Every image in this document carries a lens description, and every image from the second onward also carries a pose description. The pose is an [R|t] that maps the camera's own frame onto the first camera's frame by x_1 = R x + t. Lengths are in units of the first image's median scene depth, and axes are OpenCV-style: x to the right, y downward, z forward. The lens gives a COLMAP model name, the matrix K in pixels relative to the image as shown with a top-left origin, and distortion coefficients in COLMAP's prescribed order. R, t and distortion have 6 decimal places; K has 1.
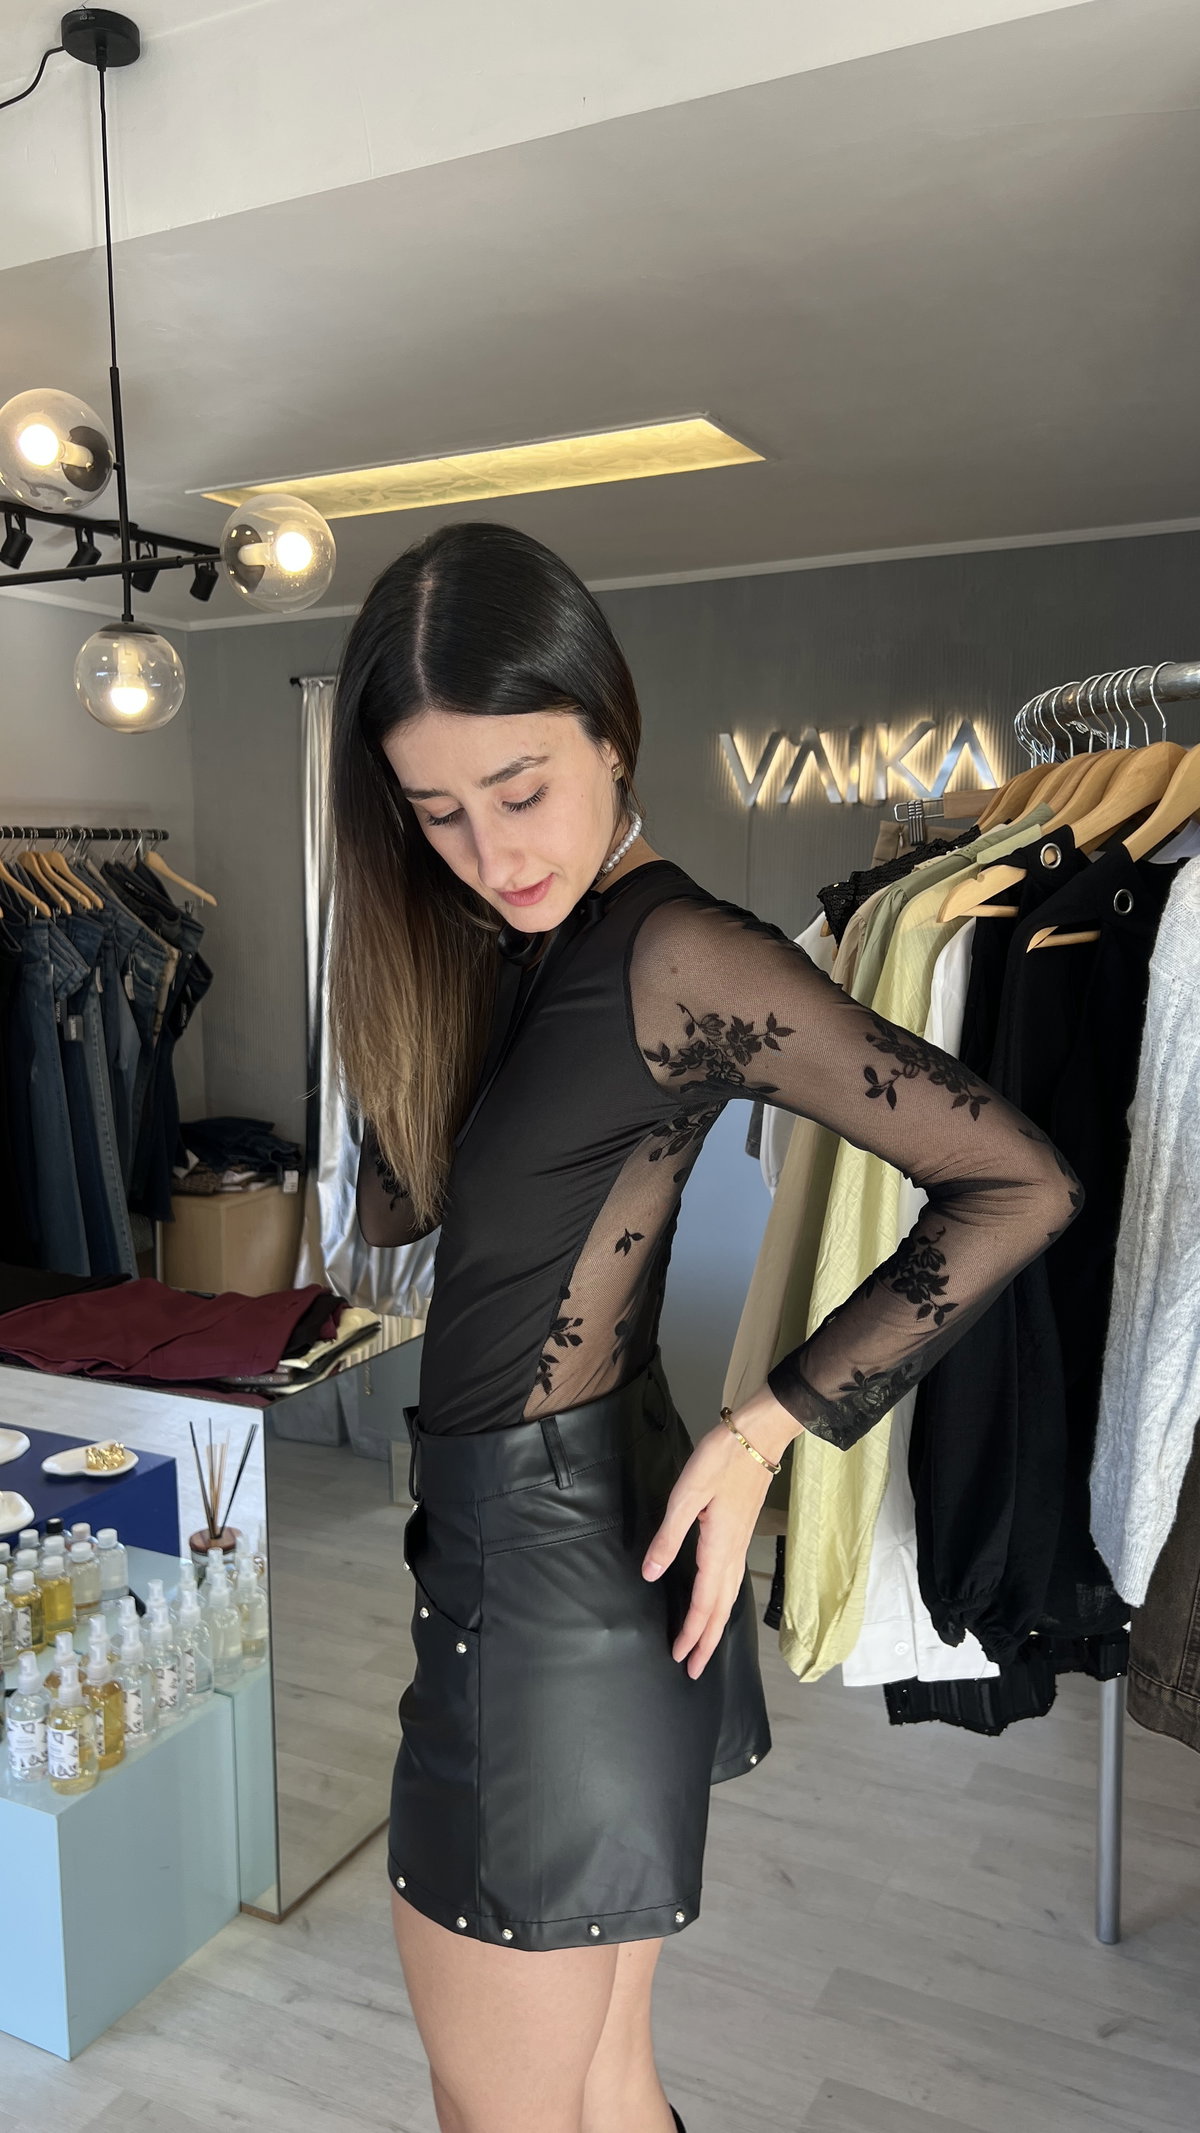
lens RADIAL K [[1584.2, 0, 574.2], [0, 1584.2, 1064.3], [0, 0, 1]] dist [0.039659, -0.052542]
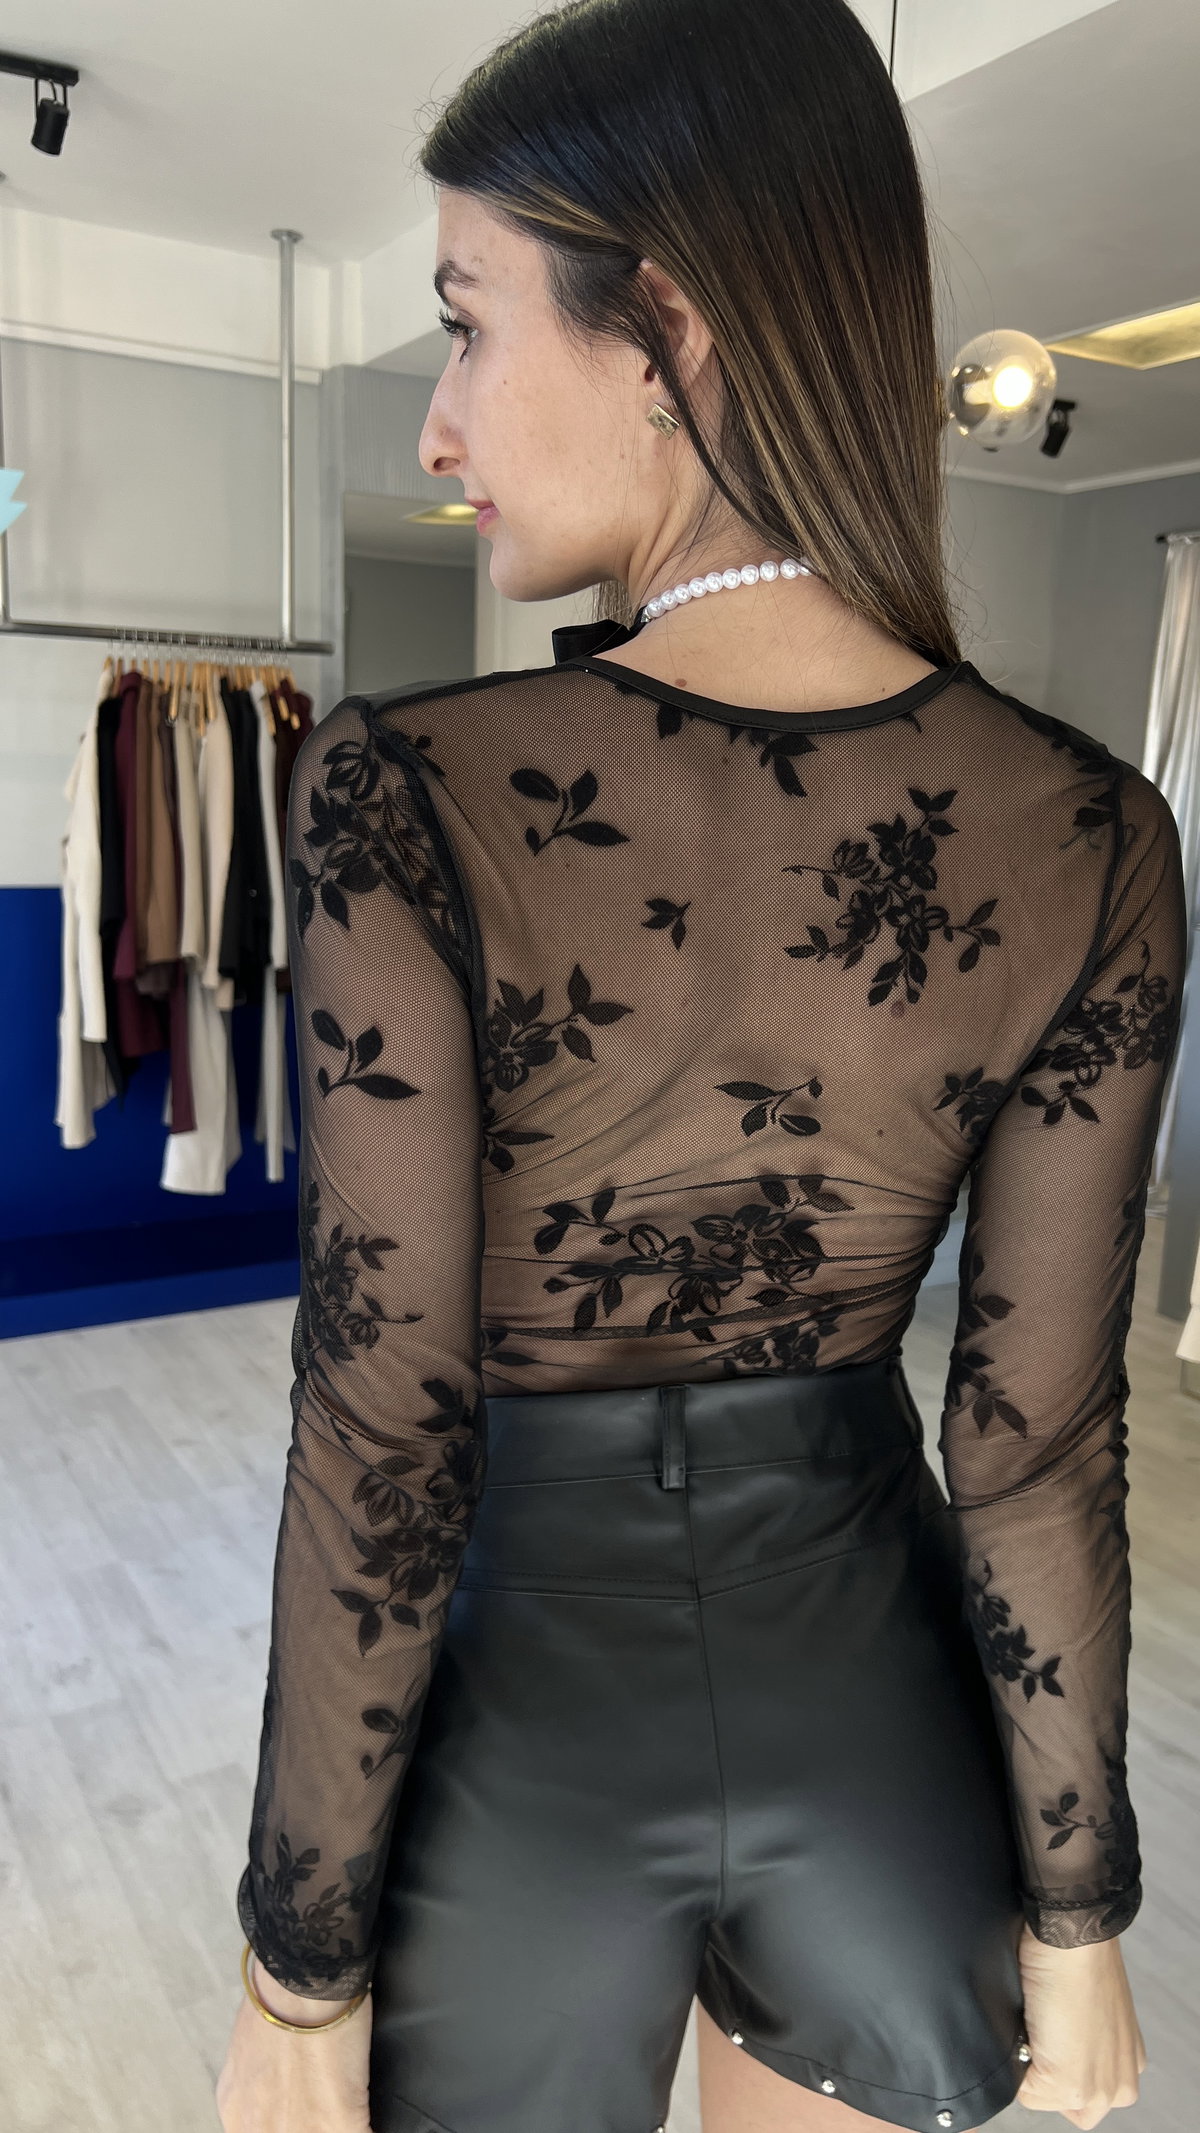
lens RADIAL K [[1584.2, 0, 609.8], [0, 1584.2, 1049.3], [0, 0, 1]] dist [0.039659, -0.052542]
pose [[0.848865, 0.130995, -0.512122, 0.110587], [-0.100483, 0.991131, 0.086965, 0.024038], [0.518972, -0.022362, 0.854499, -0.017313]]
